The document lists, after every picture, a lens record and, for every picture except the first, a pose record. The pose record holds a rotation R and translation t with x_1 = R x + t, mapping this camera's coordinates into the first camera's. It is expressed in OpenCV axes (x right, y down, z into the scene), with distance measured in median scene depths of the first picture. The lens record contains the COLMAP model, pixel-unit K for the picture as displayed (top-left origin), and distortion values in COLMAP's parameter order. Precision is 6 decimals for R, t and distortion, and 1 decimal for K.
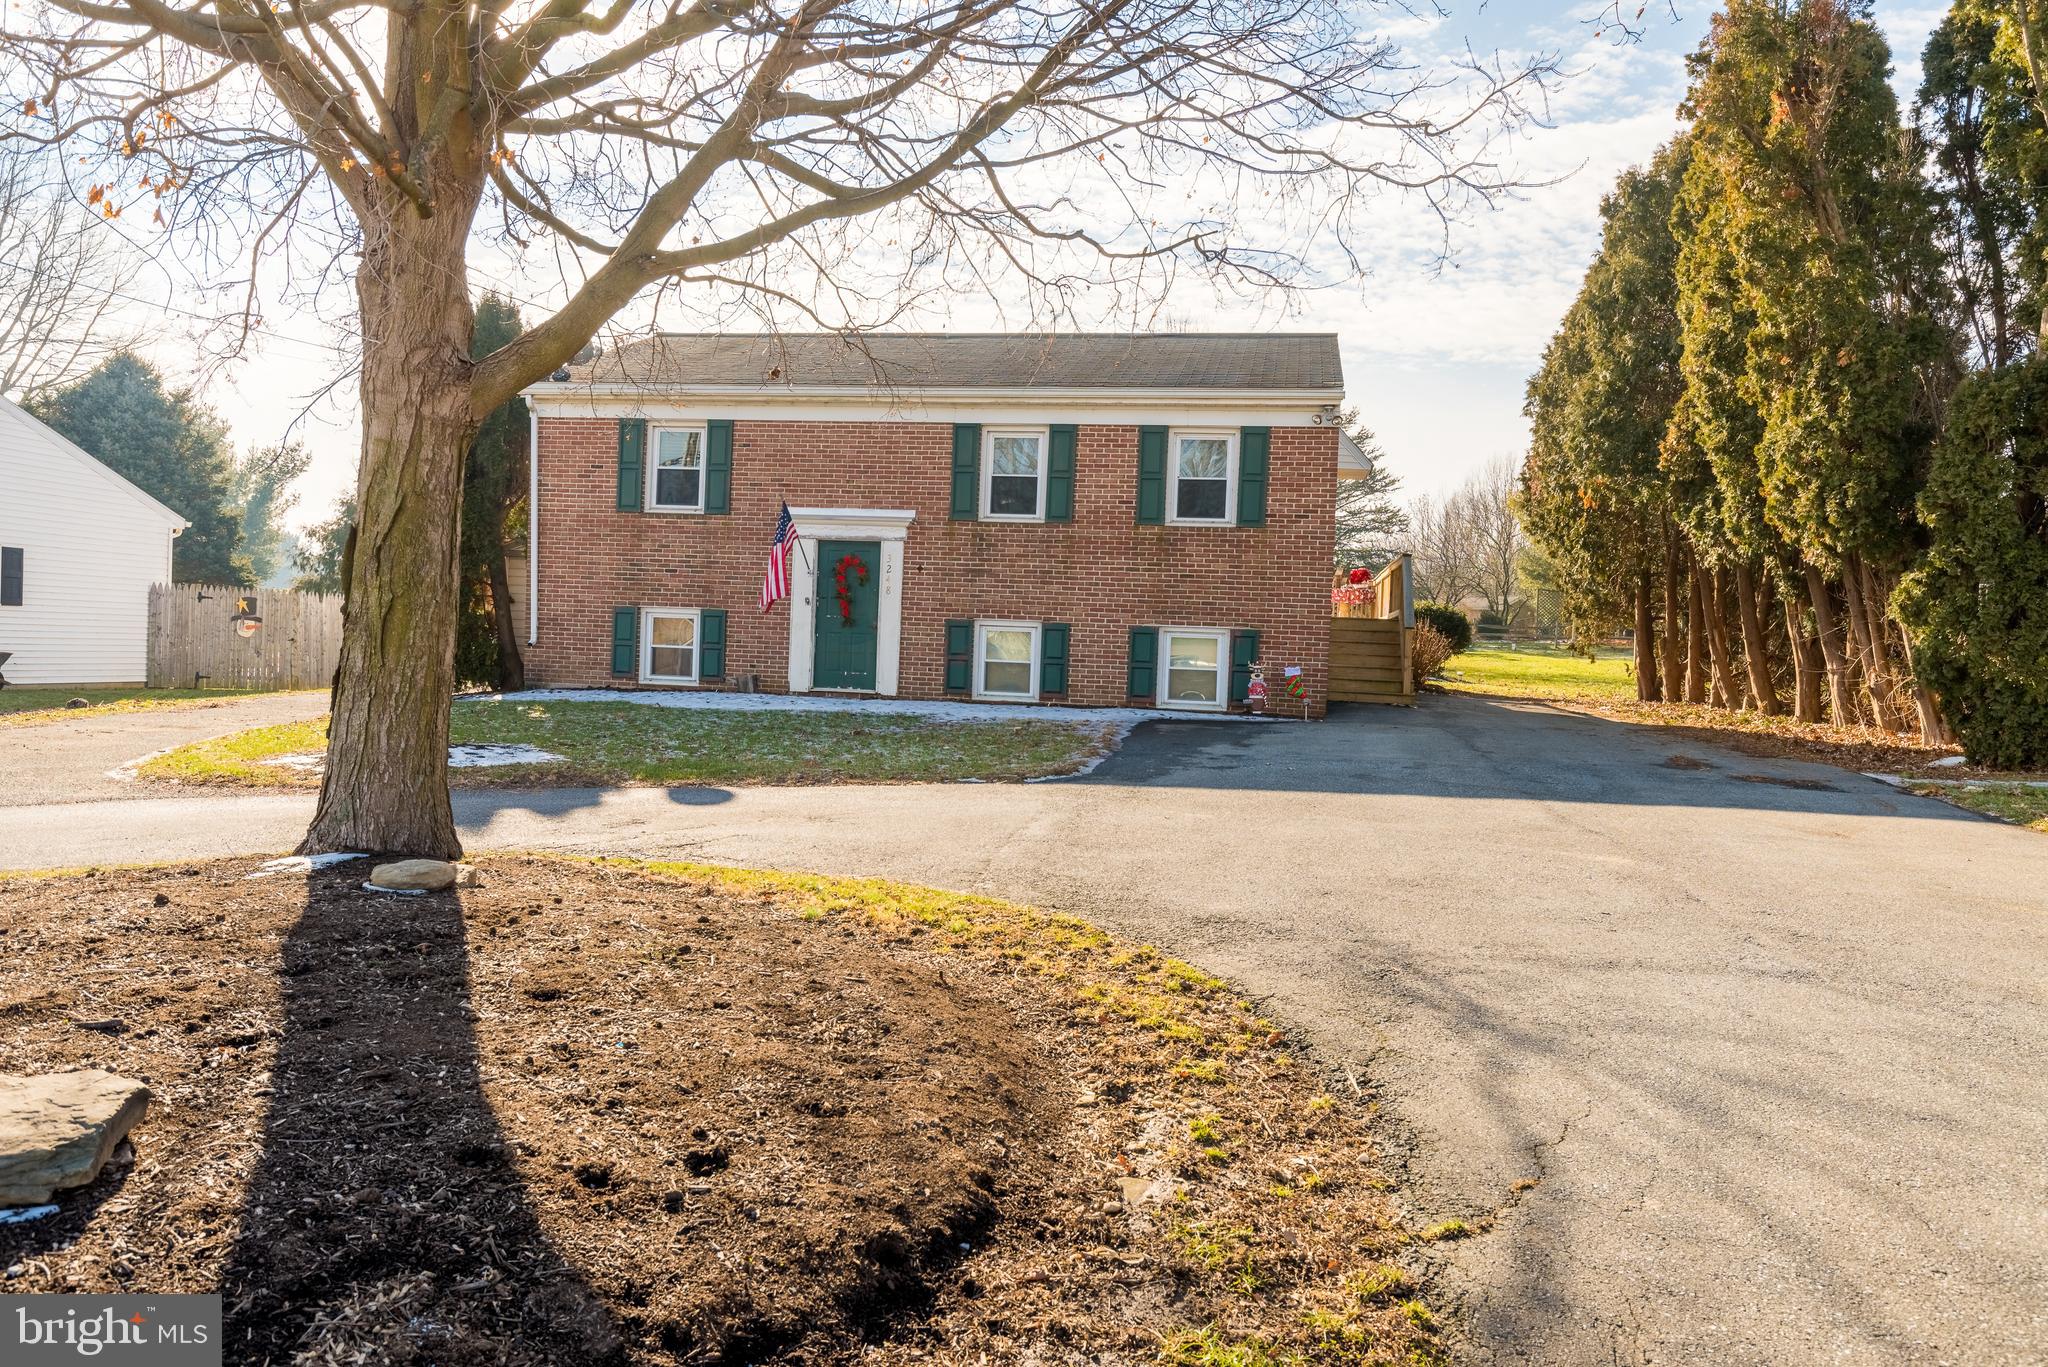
lens RADIAL K [[1384.2, 0, 1026.2], [0, 1384.2, 693.7], [0, 0, 1]] dist [-0.005242, -0.000875]
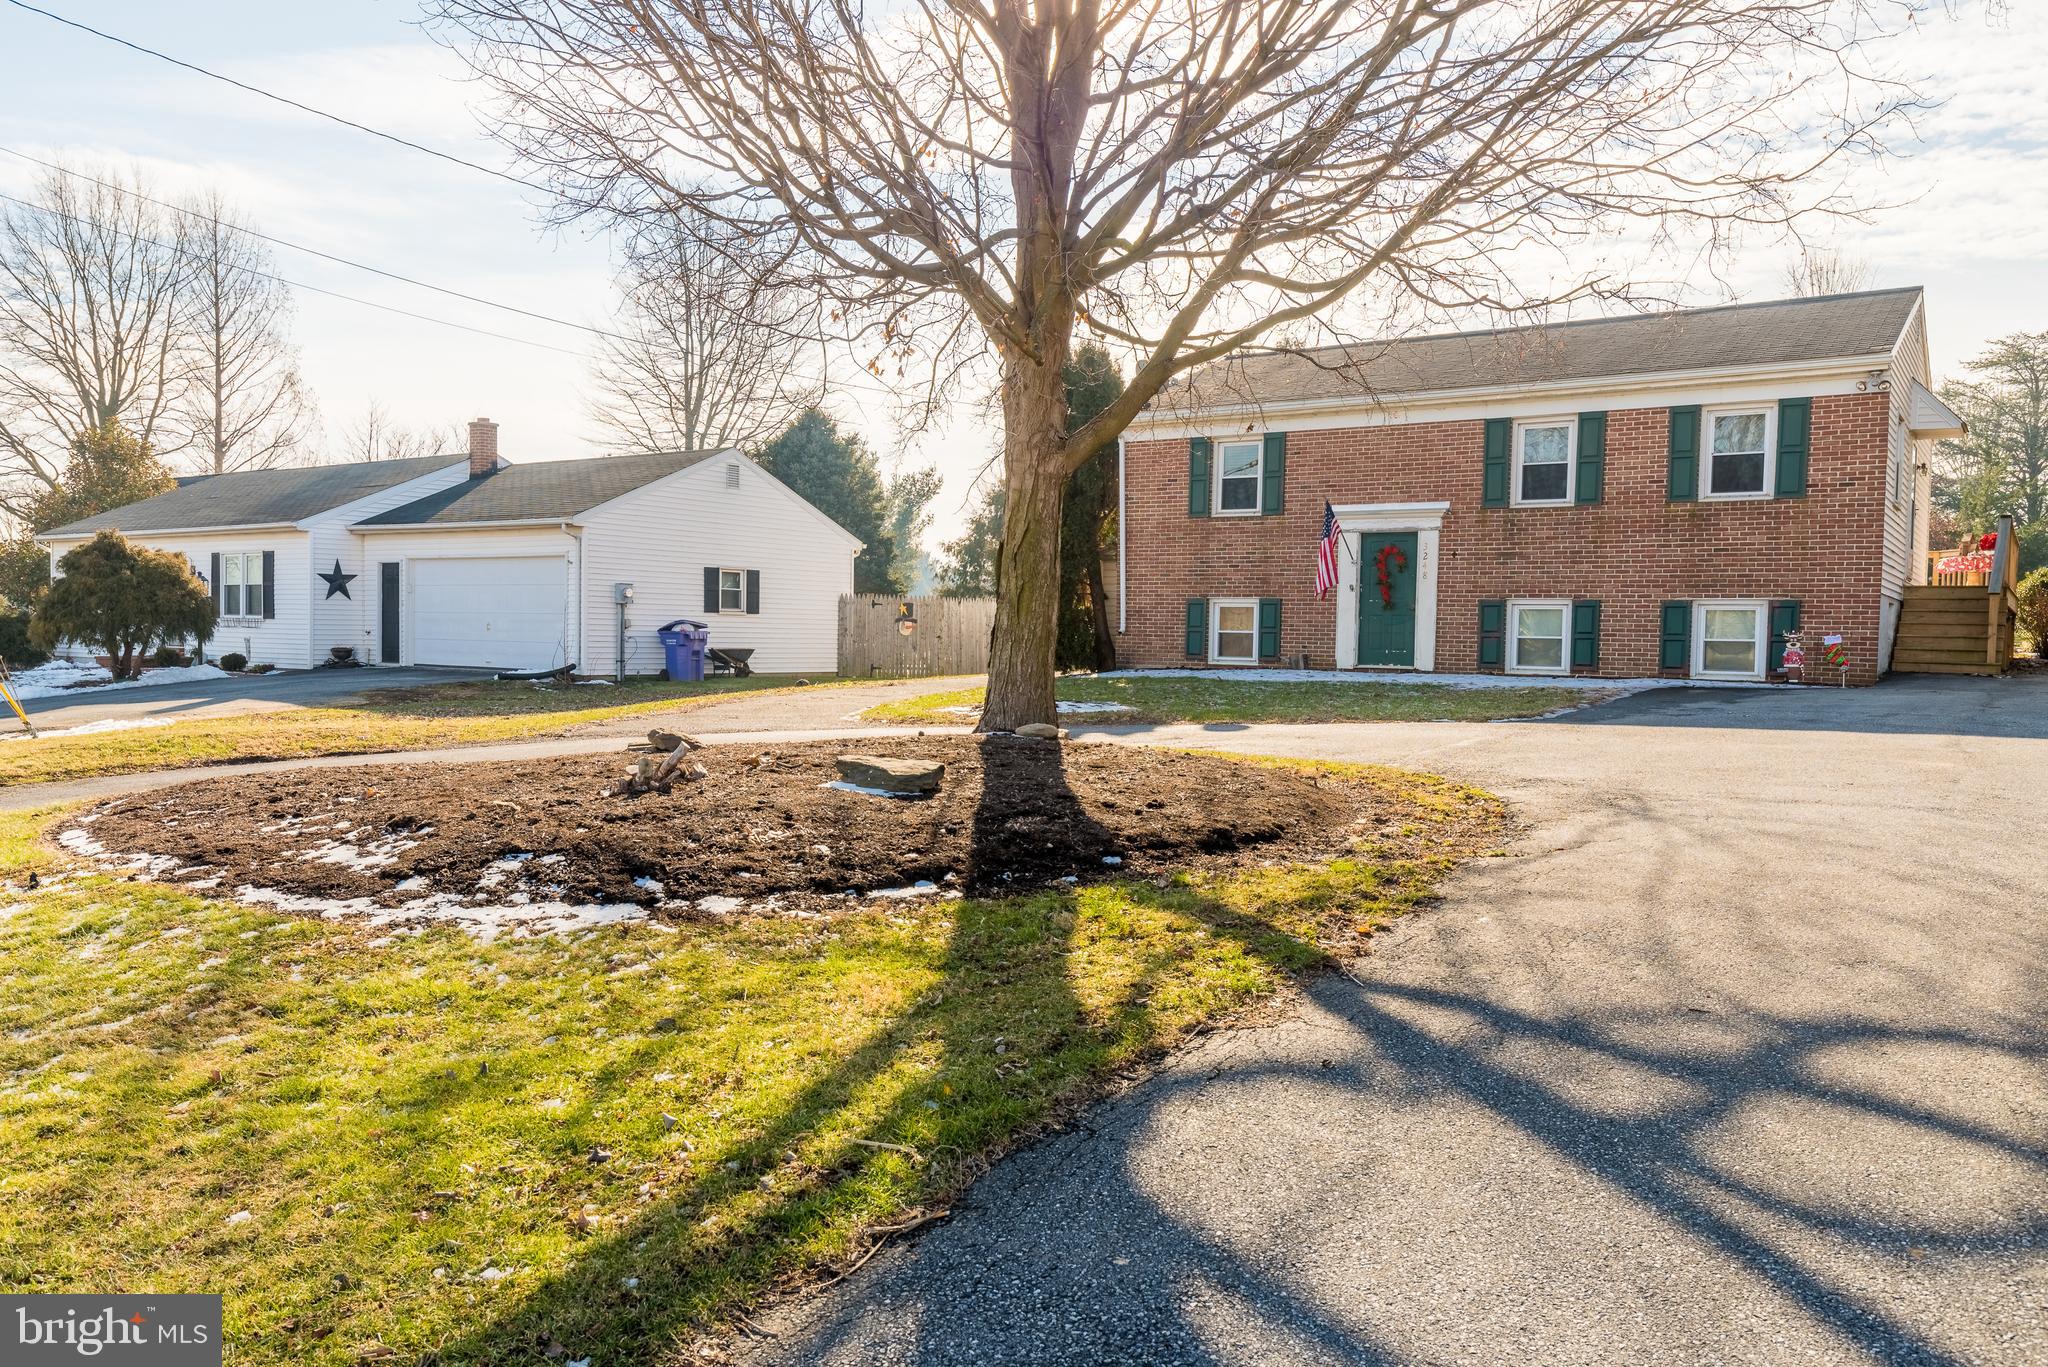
lens RADIAL K [[1384.2, 0, 1026.1], [0, 1384.2, 683.7], [0, 0, 1]] dist [-0.005242, -0.000875]
pose [[0.913325, -0.007716, -0.407158, 0.059435], [0.005944, 0.999967, -0.005619, 0.016303], [0.407188, 0.002712, 0.913340, -0.138843]]
